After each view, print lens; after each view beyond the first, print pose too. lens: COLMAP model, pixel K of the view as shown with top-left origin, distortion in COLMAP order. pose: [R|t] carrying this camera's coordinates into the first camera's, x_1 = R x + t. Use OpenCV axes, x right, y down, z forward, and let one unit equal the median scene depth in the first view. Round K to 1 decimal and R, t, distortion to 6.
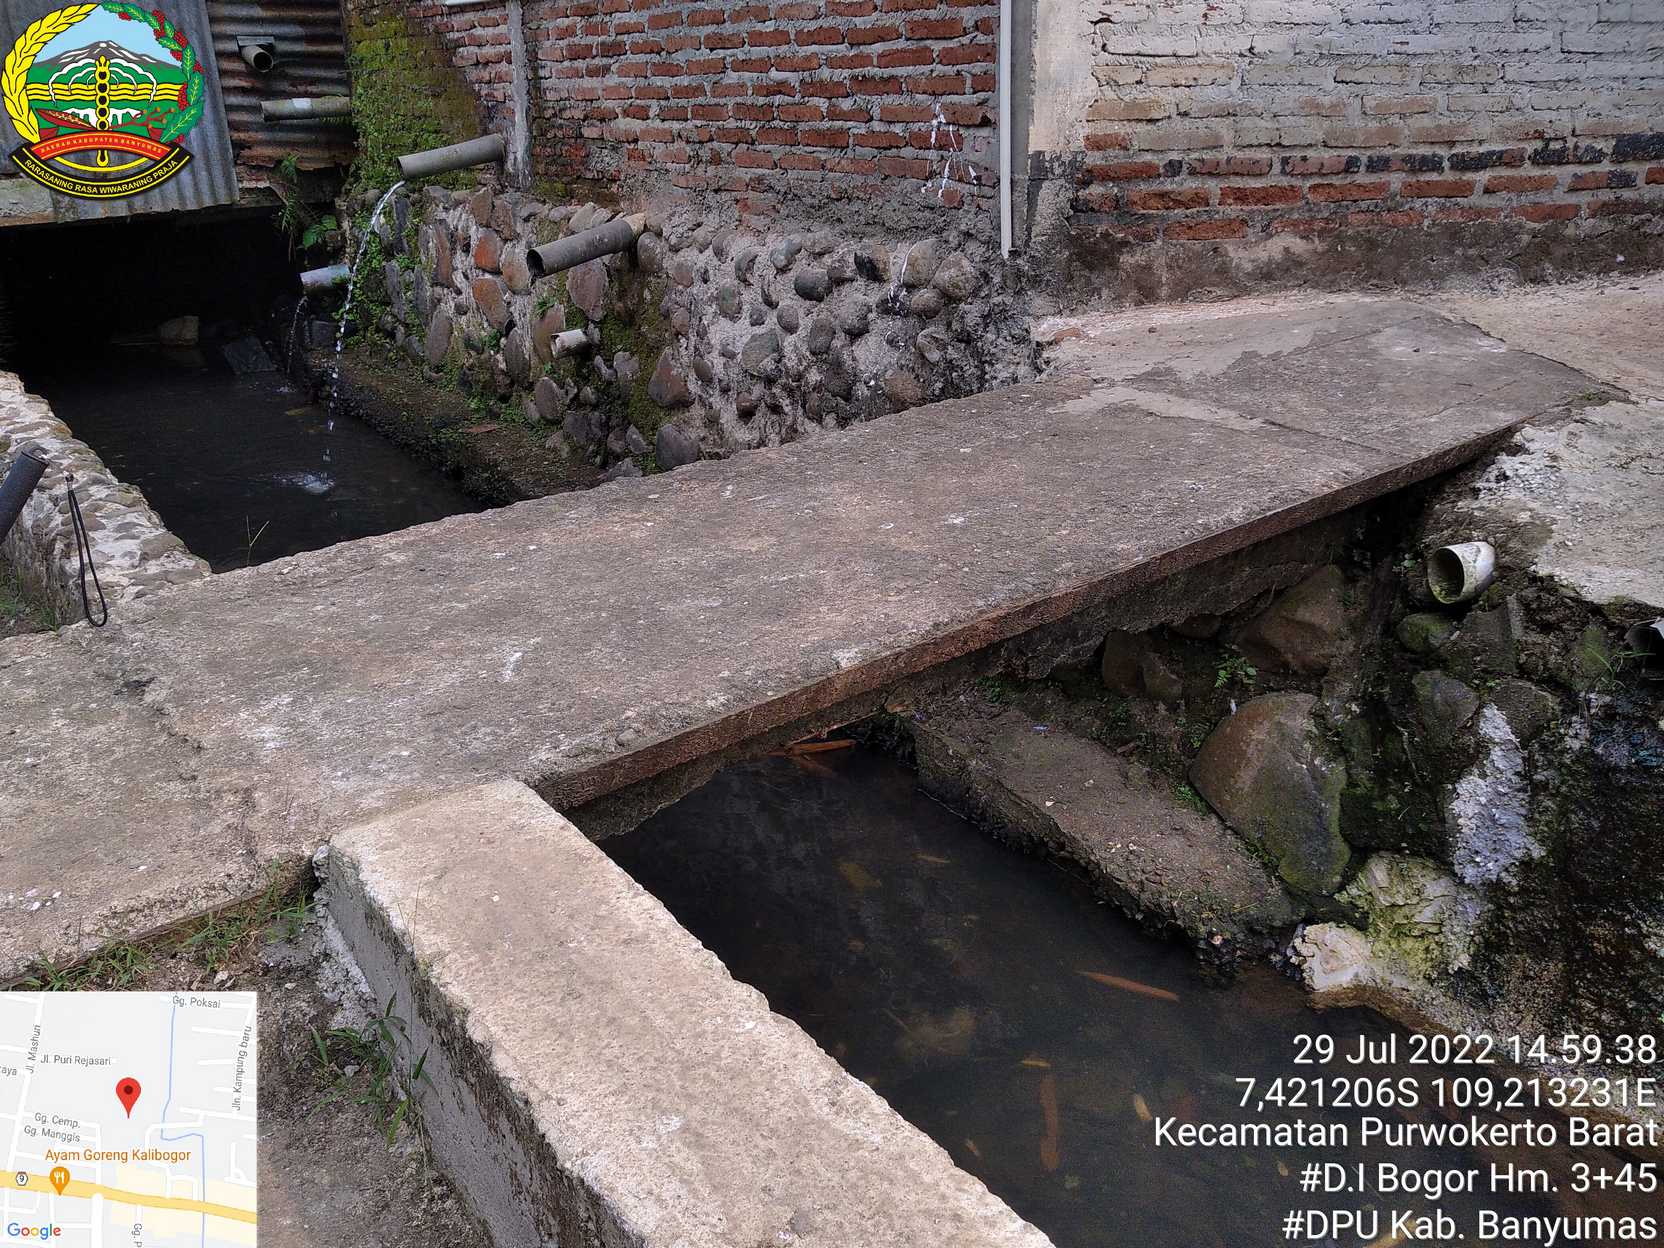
lens RADIAL K [[1384.0, 0, 825.8], [0, 1384.0, 632.0], [0, 0, 1]] dist [-0.003717, -0.002168]
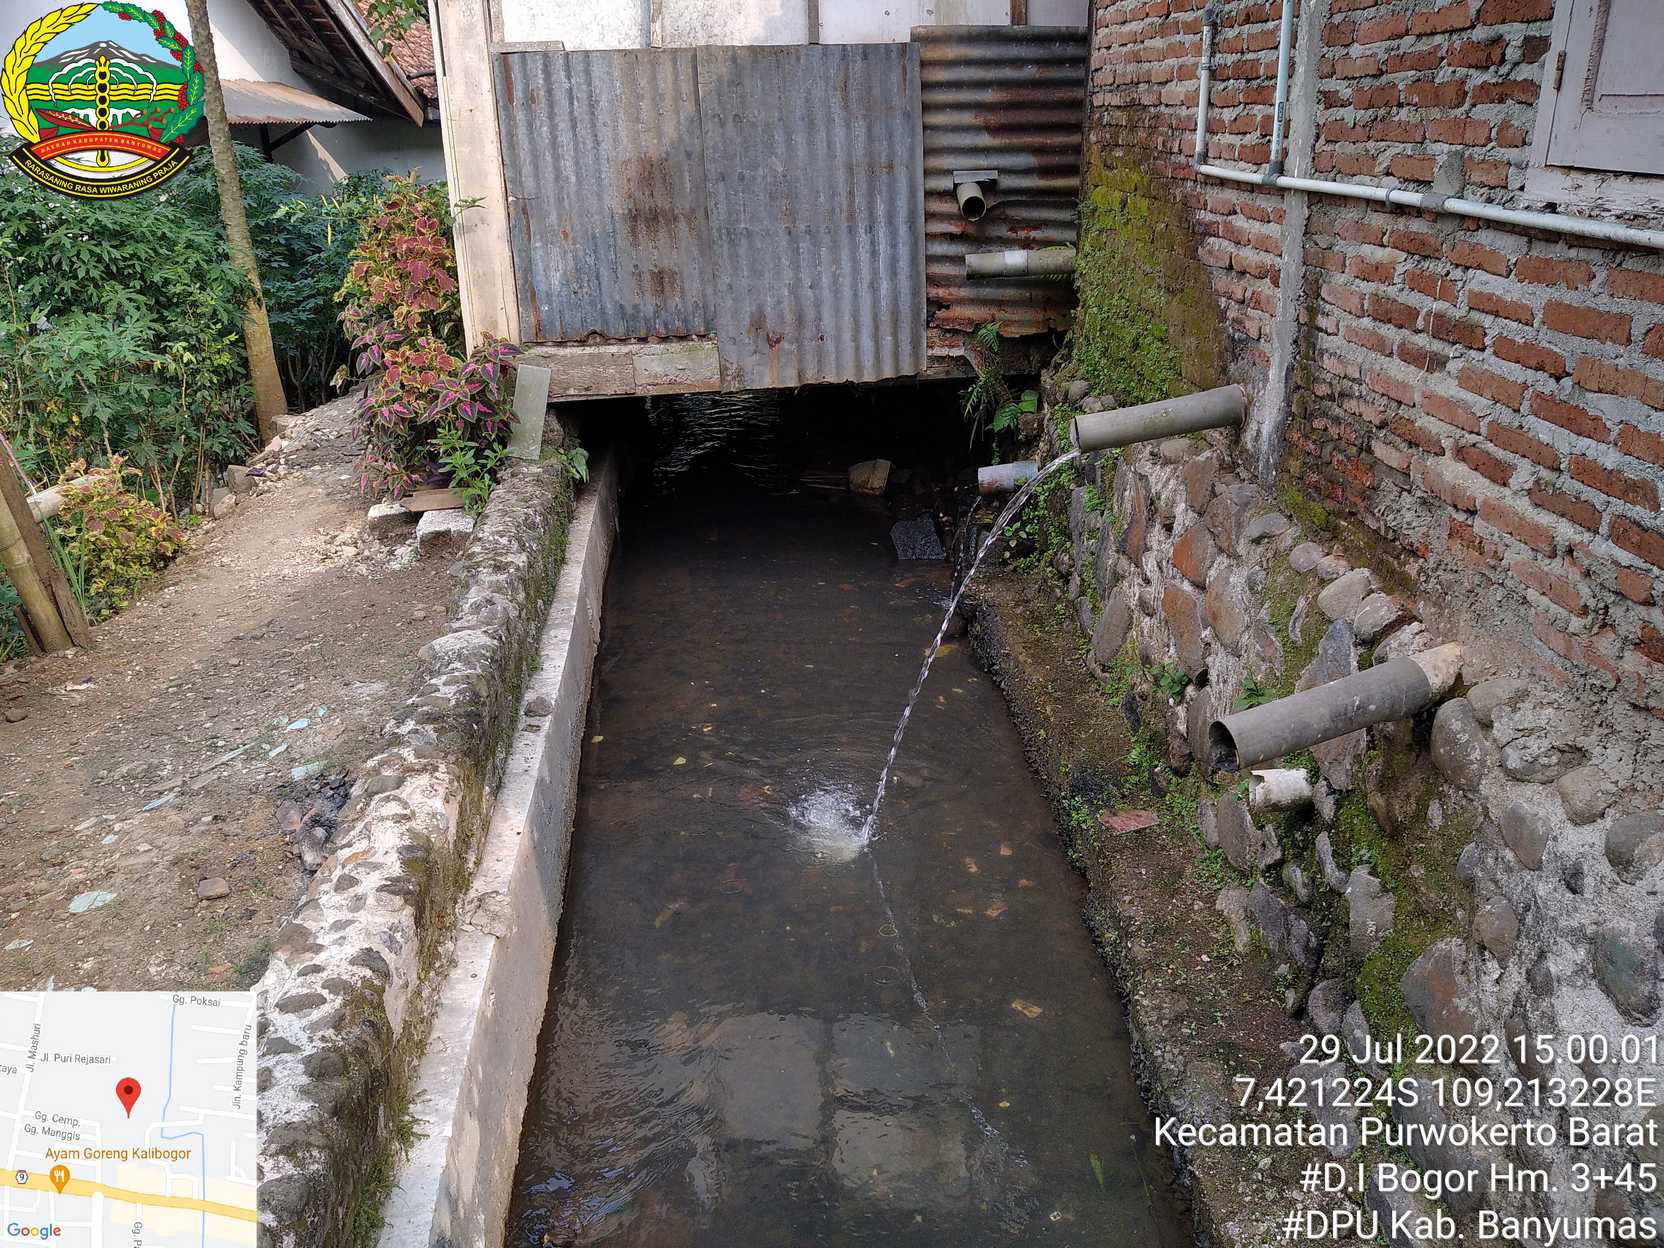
lens RADIAL K [[1401.7, 0, 827.3], [0, 1401.7, 633.8], [0, 0, 1]] dist [0.052231, -0.126050]
pose [[0.855806, 0.173306, -0.487403, -0.100360], [-0.178650, 0.983256, 0.035935, -0.363776], [0.485469, 0.056321, 0.872438, 0.544569]]
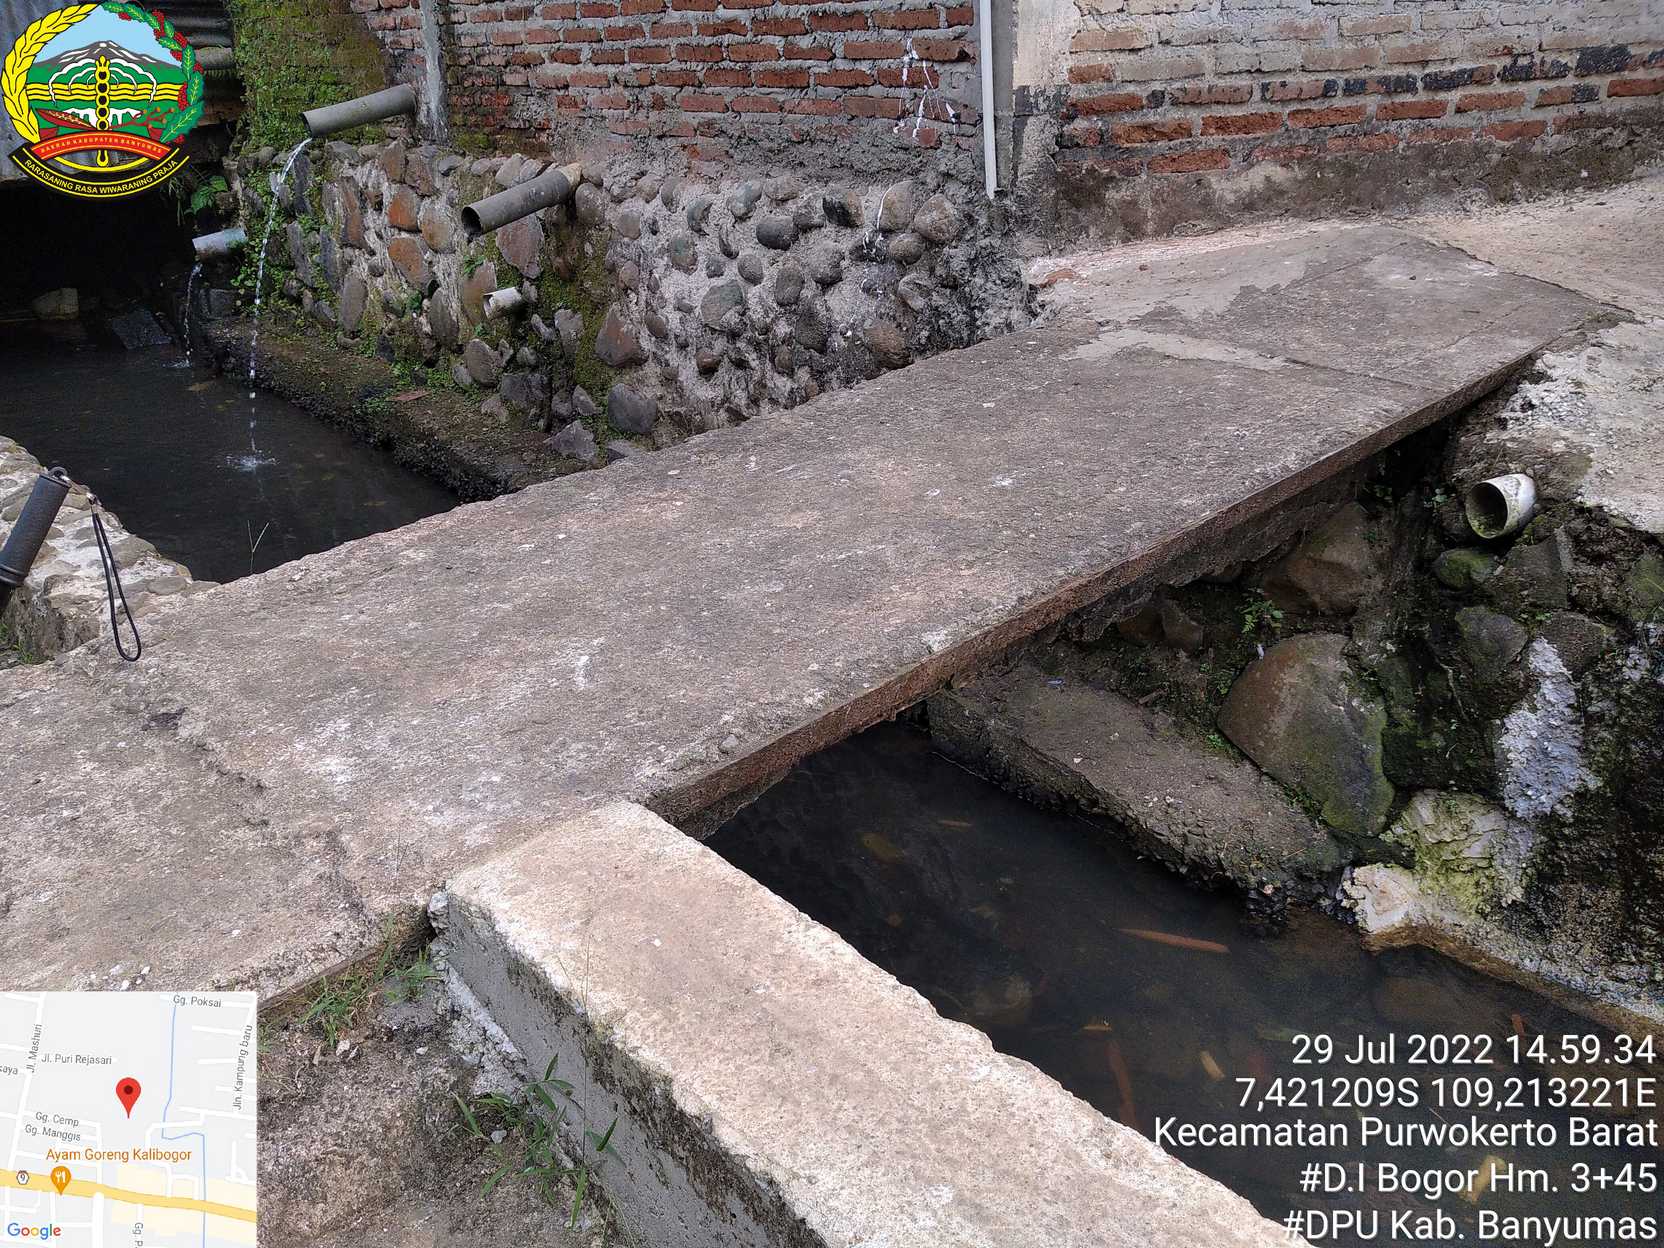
lens RADIAL K [[1390.4, 0, 827.4], [0, 1390.4, 629.2], [0, 0, 1]] dist [-0.032995, 0.051656]
pose [[0.995548, -0.061922, 0.071064, -0.062374], [0.058941, 0.997322, 0.043299, -0.017049], [-0.073554, -0.038918, 0.996532, 0.028924]]
